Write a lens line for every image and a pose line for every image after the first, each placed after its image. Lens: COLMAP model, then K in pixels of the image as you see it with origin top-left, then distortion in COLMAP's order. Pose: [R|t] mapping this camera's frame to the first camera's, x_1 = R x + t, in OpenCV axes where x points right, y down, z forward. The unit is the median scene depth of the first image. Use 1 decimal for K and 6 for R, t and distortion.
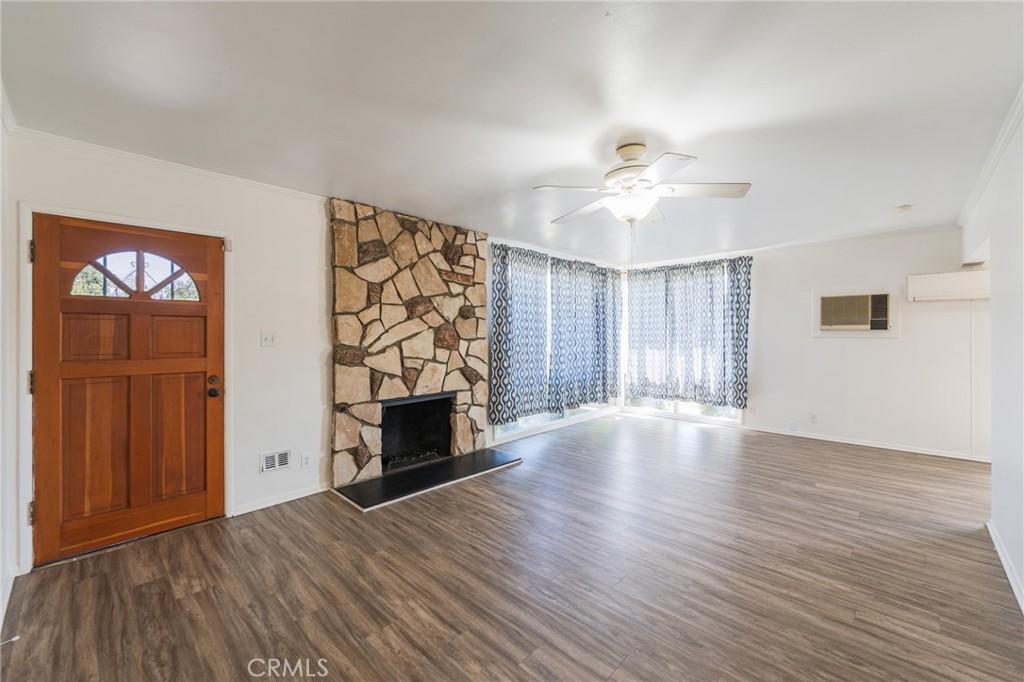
lens RADIAL K [[415.9, 0, 509.6], [0, 415.9, 331.5], [0, 0, 1]] dist [0.001712, -0.001021]
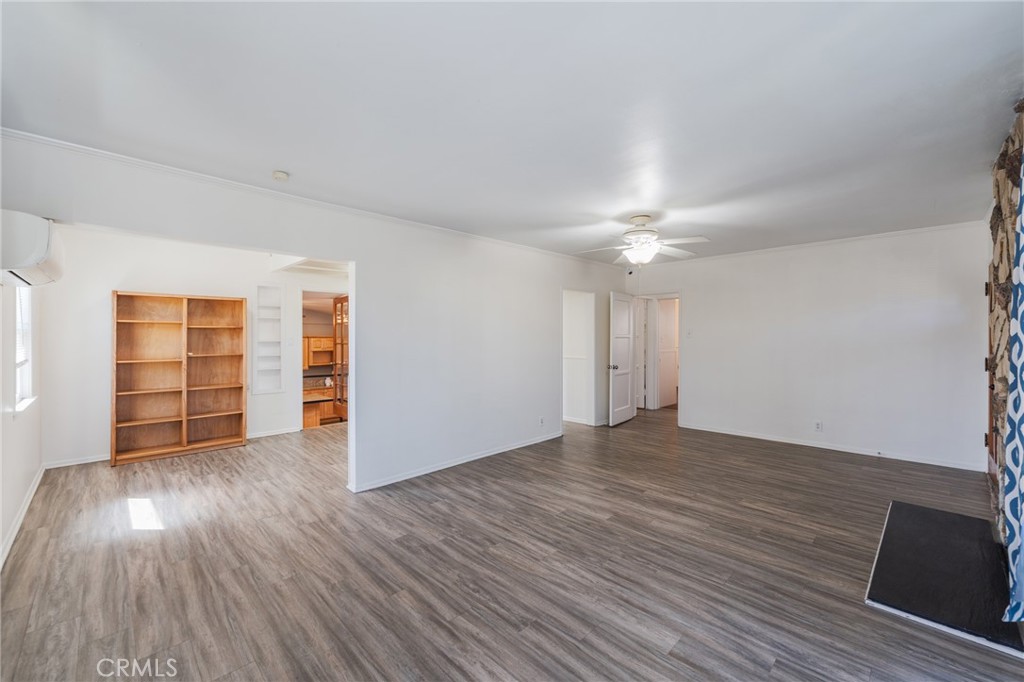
lens RADIAL K [[415.9, 0, 510.5], [0, 415.9, 338.0], [0, 0, 1]] dist [0.001712, -0.001021]
pose [[-0.999757, 0.004239, 0.021647, 0.636314], [0.004224, 0.999991, -0.000733, 0.000870], [-0.021649, -0.000642, -0.999765, 2.190575]]
